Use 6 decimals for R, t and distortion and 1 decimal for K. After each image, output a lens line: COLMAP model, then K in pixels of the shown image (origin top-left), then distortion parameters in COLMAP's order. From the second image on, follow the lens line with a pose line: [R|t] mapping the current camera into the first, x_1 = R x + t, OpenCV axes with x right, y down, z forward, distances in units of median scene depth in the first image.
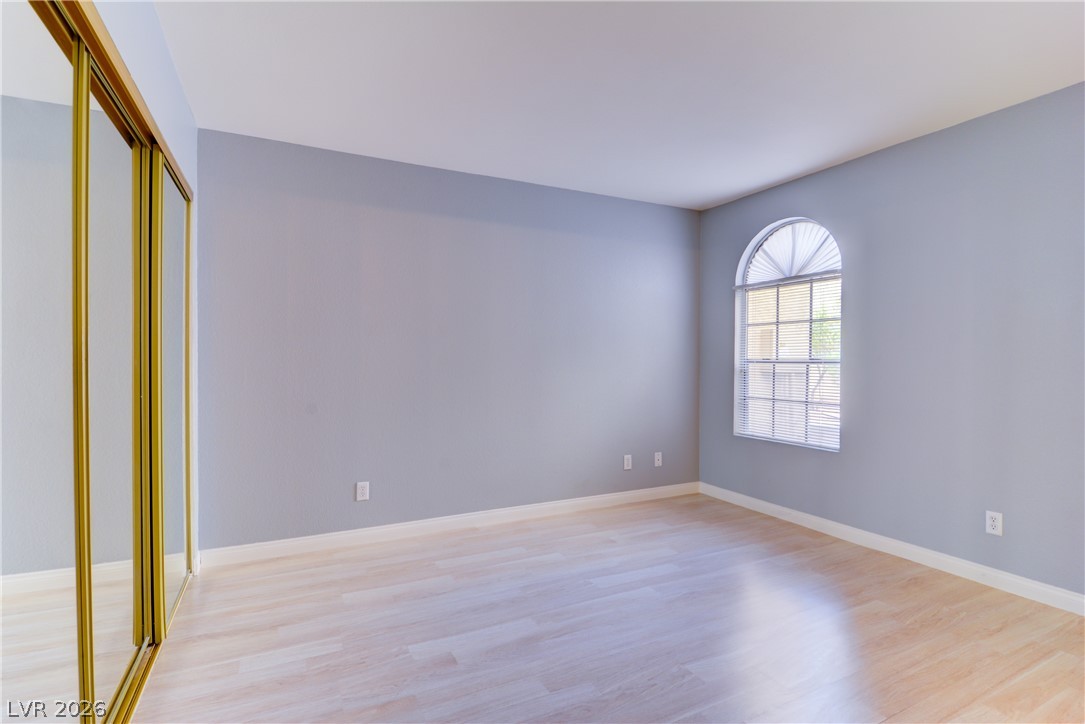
lens RADIAL K [[523.5, 0, 541.3], [0, 523.5, 358.7], [0, 0, 1]] dist [-0.008846, -0.001701]
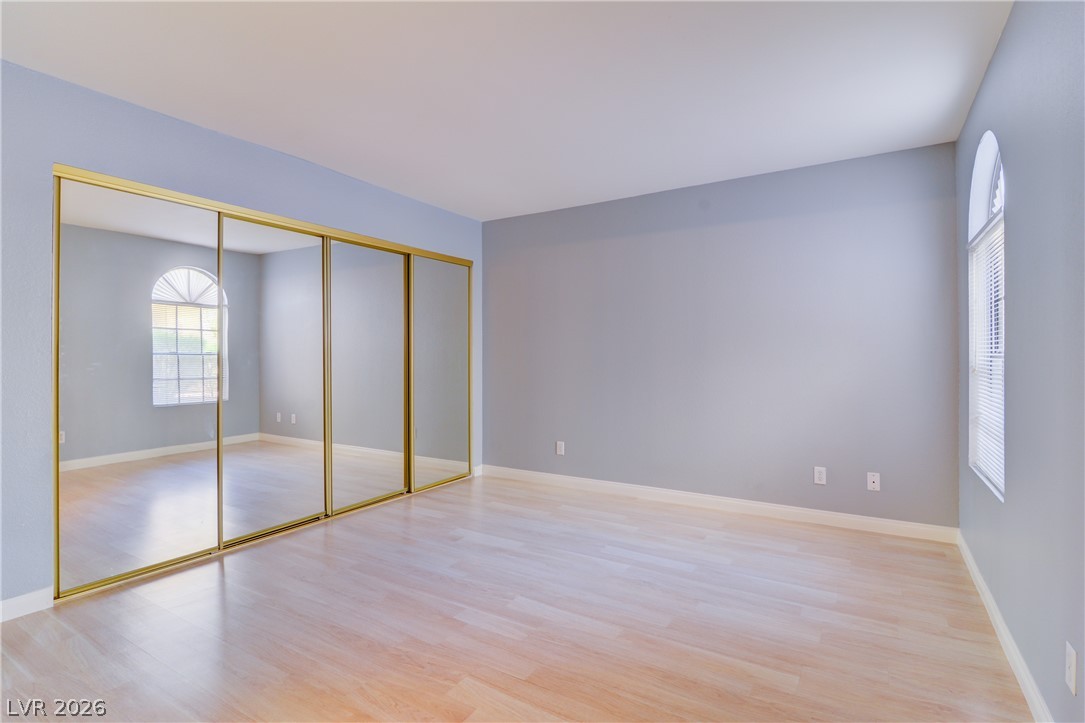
lens RADIAL K [[523.5, 0, 546.6], [0, 523.5, 354.8], [0, 0, 1]] dist [-0.008846, -0.001701]
pose [[0.530671, -0.000010, -0.847578, 0.832818], [0.000779, 1.000000, 0.000476, 0.003427], [0.847577, -0.000913, 0.530671, 0.233593]]
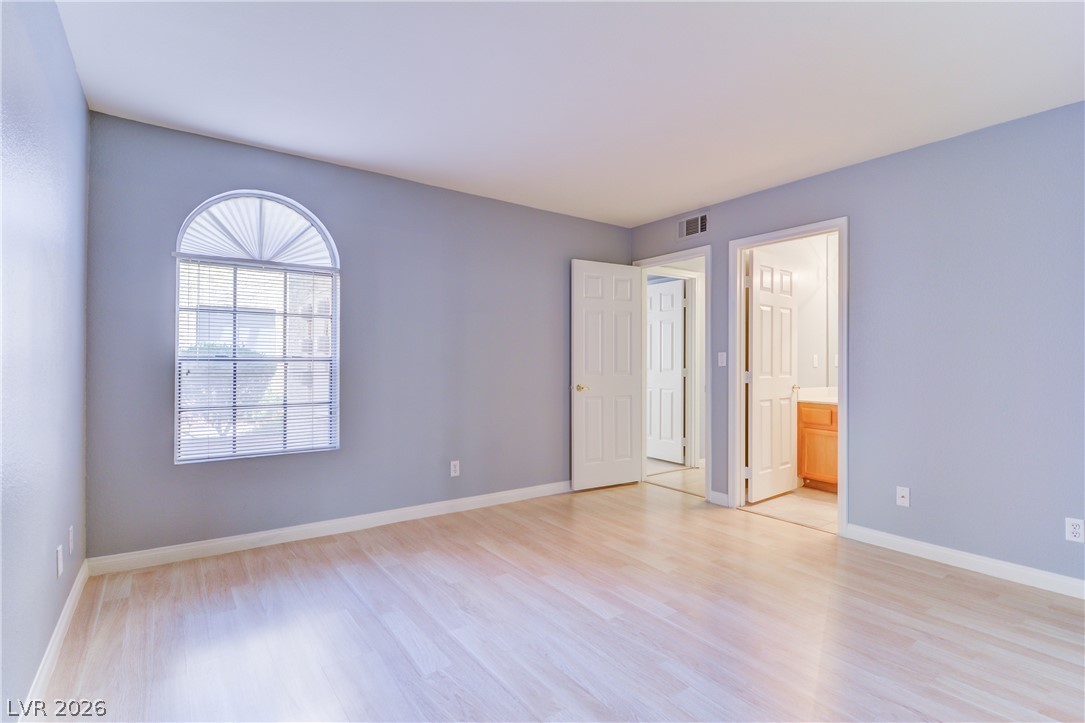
lens RADIAL K [[523.5, 0, 548.9], [0, 523.5, 364.9], [0, 0, 1]] dist [-0.008846, -0.001701]
pose [[-0.168875, -0.014574, 0.985530, -0.517539], [-0.005479, 0.999889, 0.013847, -0.000482], [-0.985622, -0.003062, -0.168936, 0.802658]]
